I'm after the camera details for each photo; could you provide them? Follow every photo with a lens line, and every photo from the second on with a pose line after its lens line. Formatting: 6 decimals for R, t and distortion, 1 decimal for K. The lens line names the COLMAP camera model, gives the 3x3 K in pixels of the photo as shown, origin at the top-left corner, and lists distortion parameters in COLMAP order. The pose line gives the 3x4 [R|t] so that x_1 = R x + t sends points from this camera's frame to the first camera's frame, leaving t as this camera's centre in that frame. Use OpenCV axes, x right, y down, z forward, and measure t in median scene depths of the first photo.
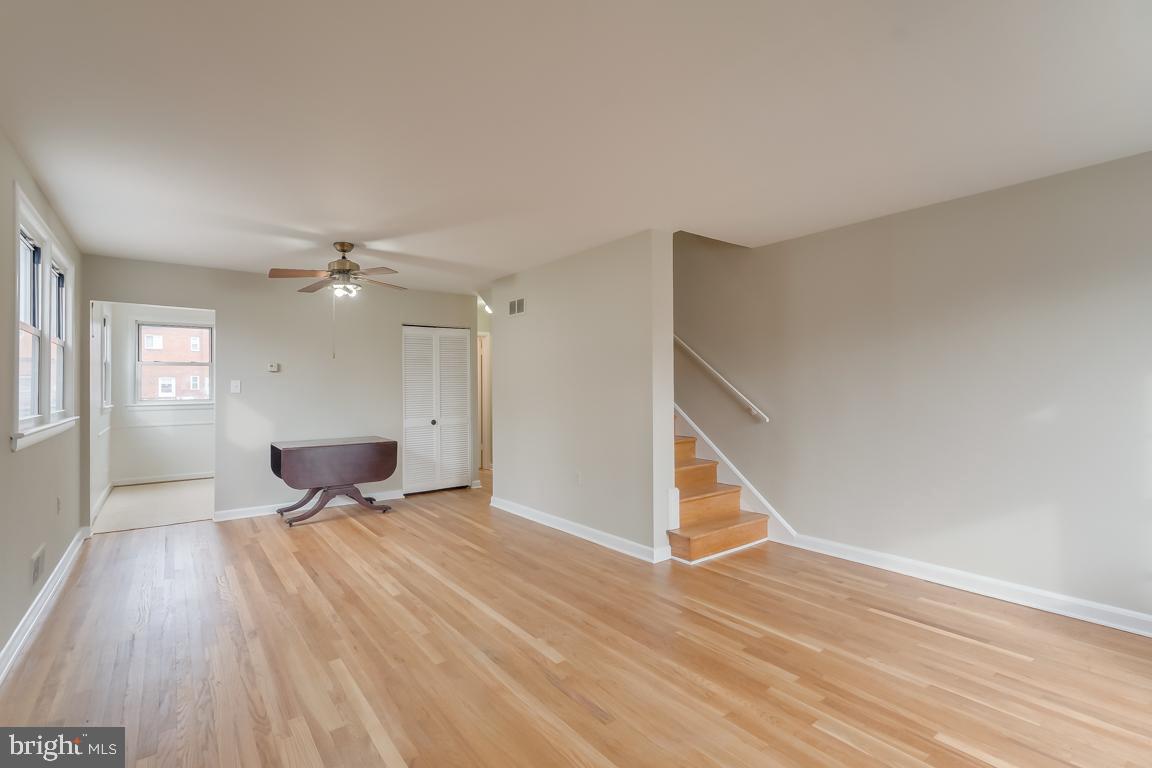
lens RADIAL K [[535.1, 0, 569.3], [0, 535.1, 382.1], [0, 0, 1]] dist [0.009969, 0.001806]
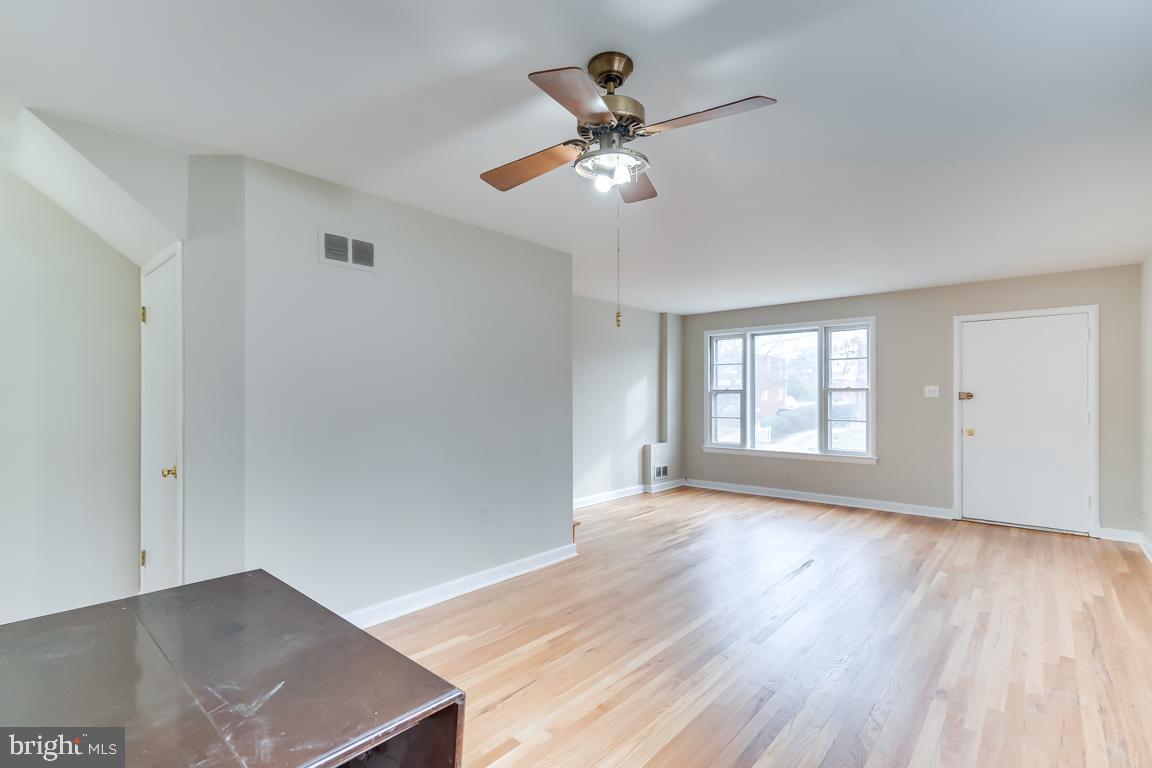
lens RADIAL K [[535.1, 0, 550.3], [0, 535.1, 389.2], [0, 0, 1]] dist [0.009969, 0.001806]
pose [[-0.187610, 0.022924, 0.981976, -0.745234], [-0.007648, 0.999663, -0.024798, 0.014269], [-0.982214, -0.012162, -0.187372, 1.002025]]
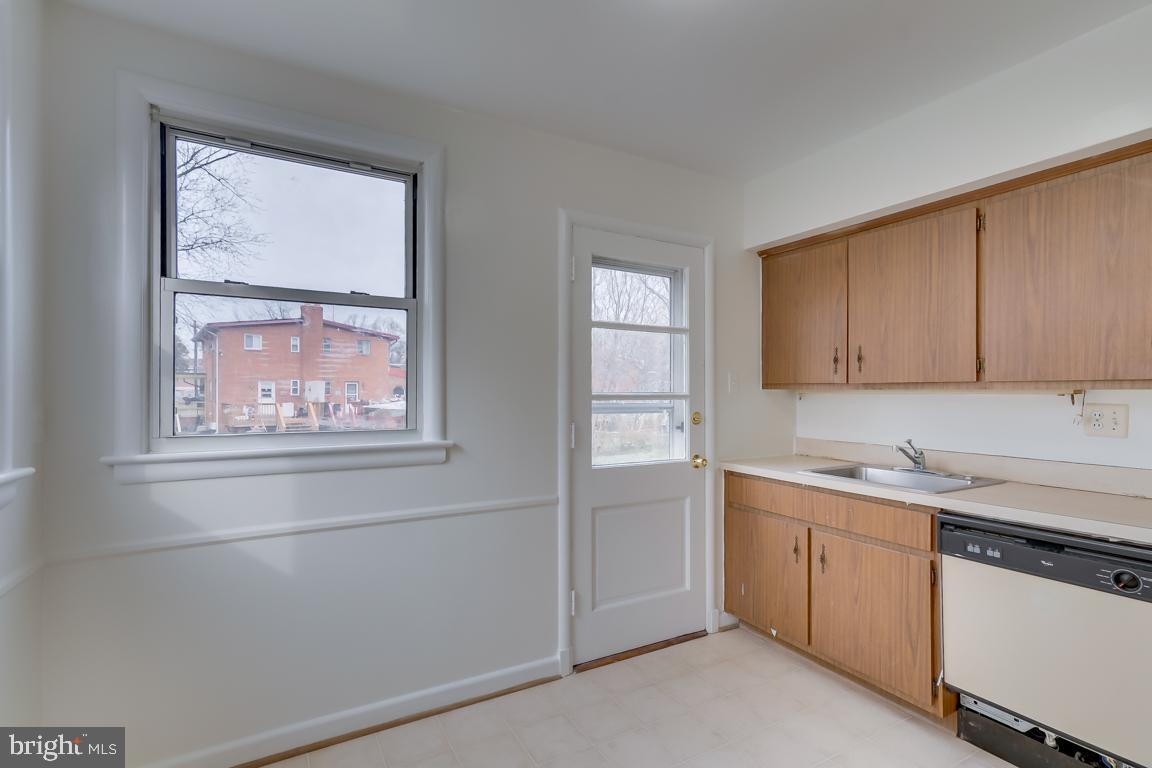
lens RADIAL K [[535.1, 0, 576.9], [0, 535.1, 391.1], [0, 0, 1]] dist [0.009969, 0.001806]
pose [[0.993083, 0.003297, -0.117368, -0.647570], [-0.002811, 0.999987, 0.004306, 0.013110], [0.117381, -0.003946, 0.993079, 0.862393]]
